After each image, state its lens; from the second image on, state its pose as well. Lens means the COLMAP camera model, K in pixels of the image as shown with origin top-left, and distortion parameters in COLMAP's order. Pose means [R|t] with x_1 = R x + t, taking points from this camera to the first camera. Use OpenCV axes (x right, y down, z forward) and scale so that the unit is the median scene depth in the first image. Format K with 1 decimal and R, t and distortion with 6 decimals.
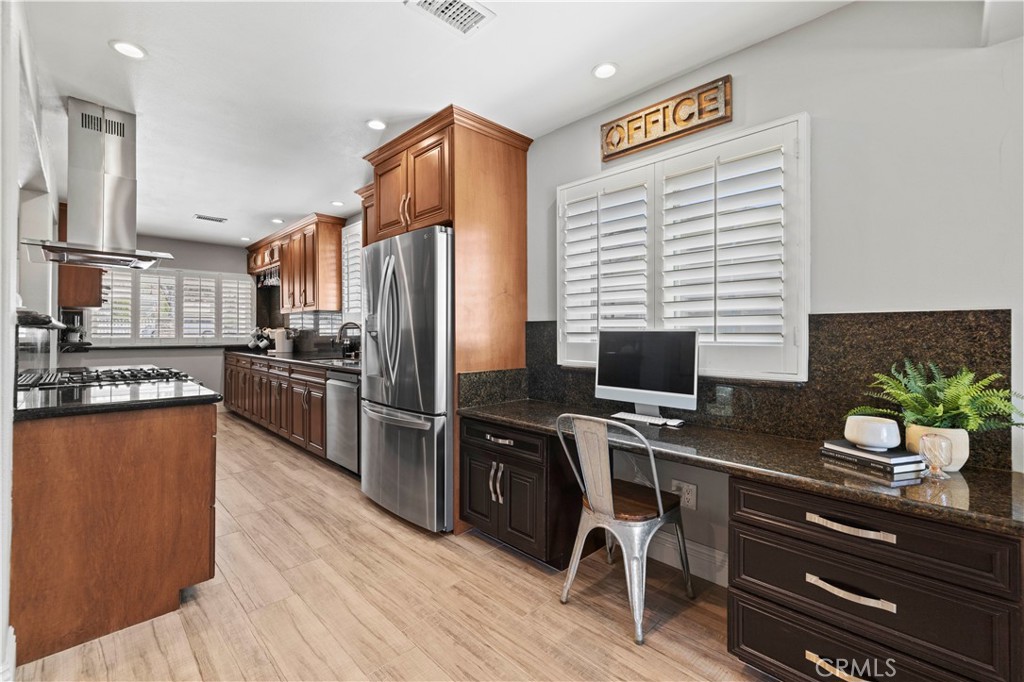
lens RADIAL K [[435.7, 0, 505.4], [0, 435.7, 331.4], [0, 0, 1]] dist [-0.000688, 0.002341]
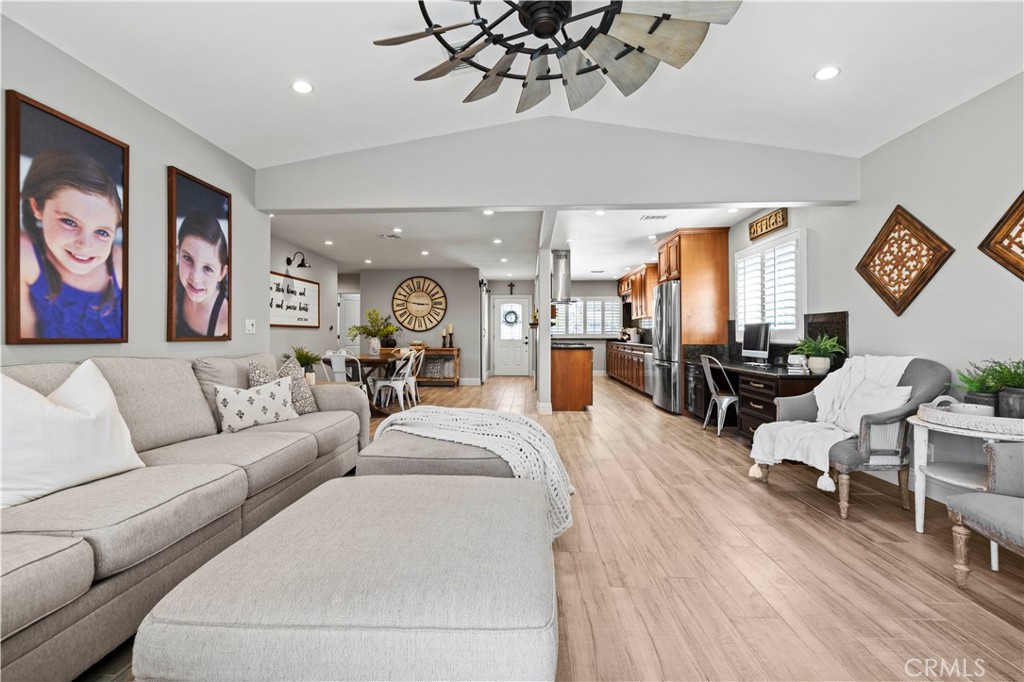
lens RADIAL K [[435.7, 0, 509.4], [0, 435.7, 335.7], [0, 0, 1]] dist [-0.000688, 0.002341]
pose [[0.682420, -0.001991, -0.730957, 0.886560], [0.004799, 0.999987, 0.001756, 0.040921], [0.730944, -0.004706, 0.682421, -1.146882]]
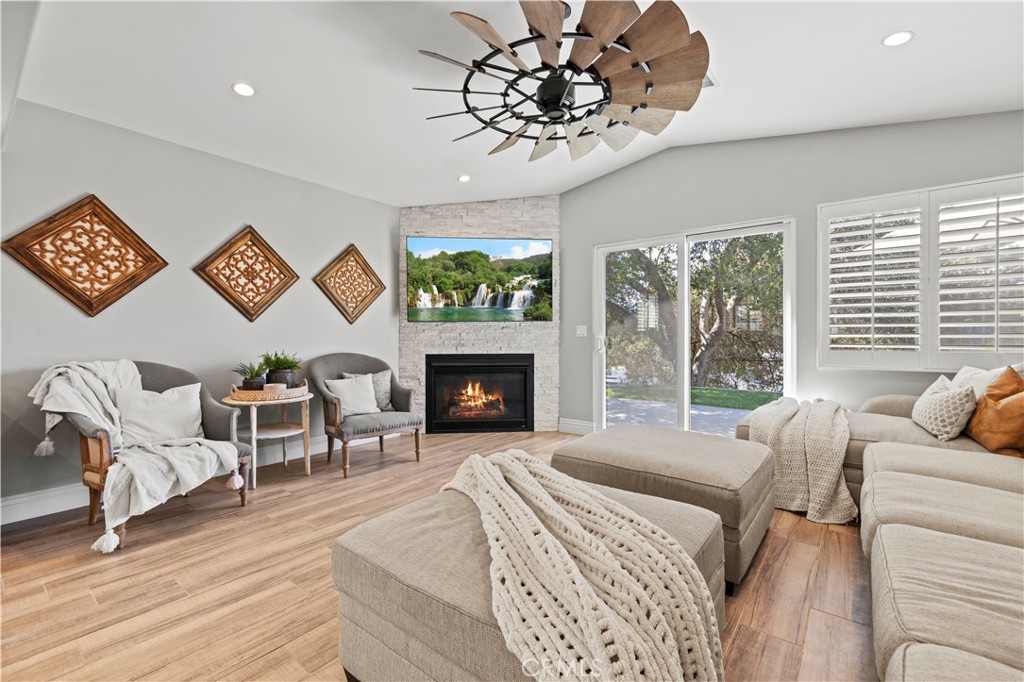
lens RADIAL K [[435.7, 0, 510.3], [0, 435.7, 340.6], [0, 0, 1]] dist [-0.000688, 0.002341]
pose [[-0.125334, -0.011531, 0.992048, -0.423974], [-0.003800, 0.999931, 0.011142, 0.036492], [-0.992107, -0.002373, -0.125369, -0.462334]]
